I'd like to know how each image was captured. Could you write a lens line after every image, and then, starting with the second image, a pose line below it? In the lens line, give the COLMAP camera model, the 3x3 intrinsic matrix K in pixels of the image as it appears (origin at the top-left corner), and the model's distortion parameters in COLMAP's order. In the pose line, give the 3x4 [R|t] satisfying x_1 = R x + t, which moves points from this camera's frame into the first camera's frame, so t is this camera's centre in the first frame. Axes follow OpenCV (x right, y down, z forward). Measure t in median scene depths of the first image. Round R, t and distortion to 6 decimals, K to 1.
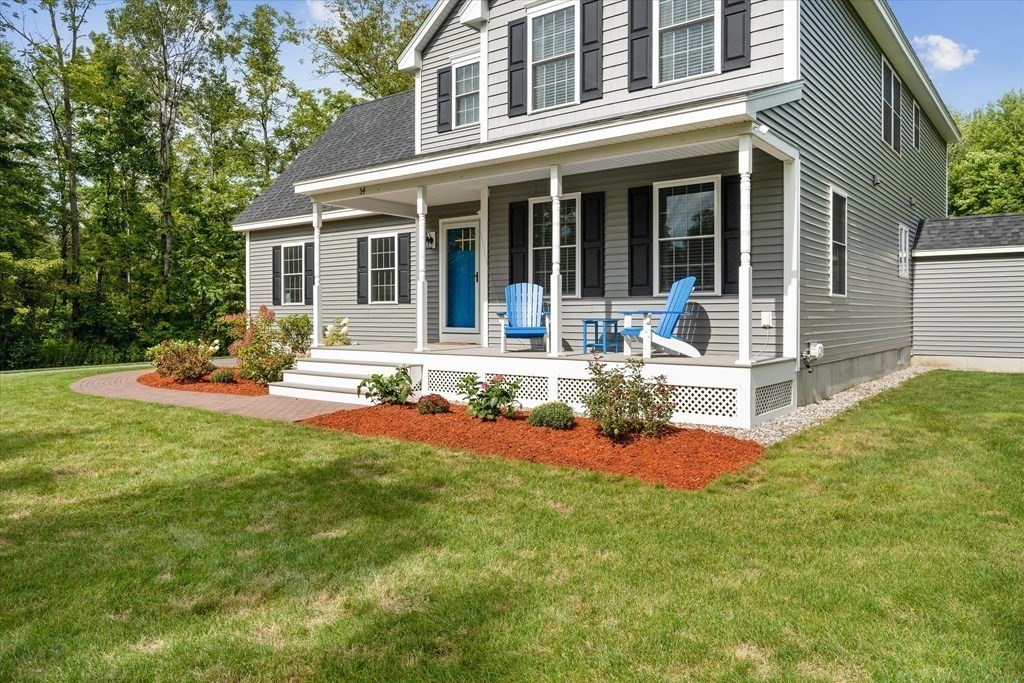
lens RADIAL K [[709.0, 0, 550.5], [0, 709.0, 322.7], [0, 0, 1]] dist [0.001503, 0.001997]
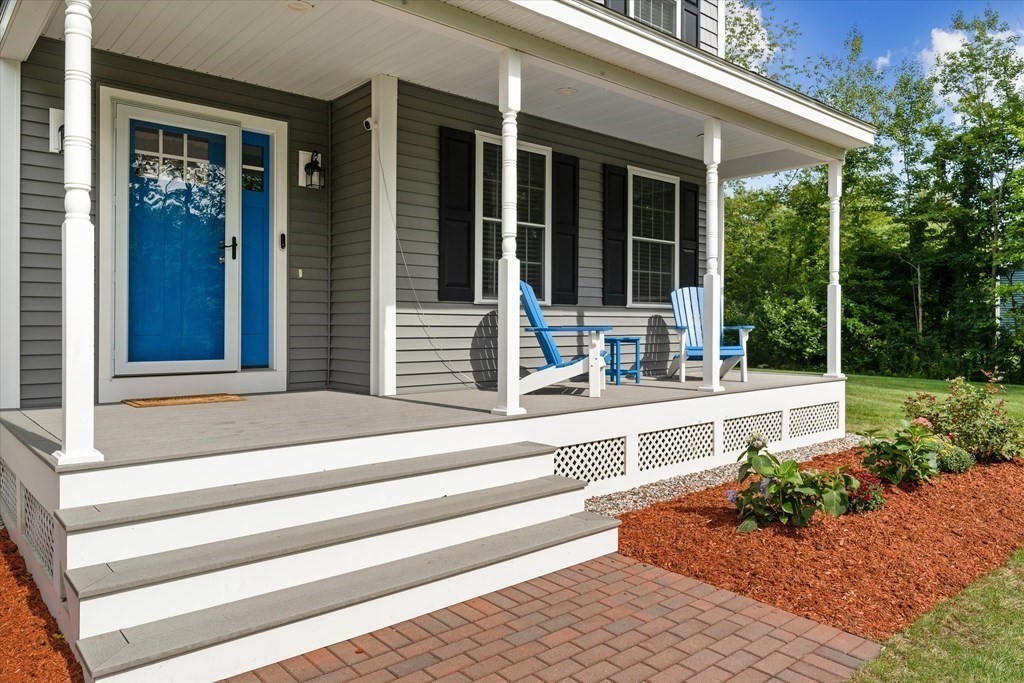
lens RADIAL K [[709.0, 0, 550.5], [0, 709.0, 322.7], [0, 0, 1]] dist [0.001503, 0.001997]
pose [[0.194929, -0.003406, 0.980811, -0.624356], [0.001832, 0.999993, 0.003108, -0.020672], [-0.980816, 0.001191, 0.194934, 0.877353]]
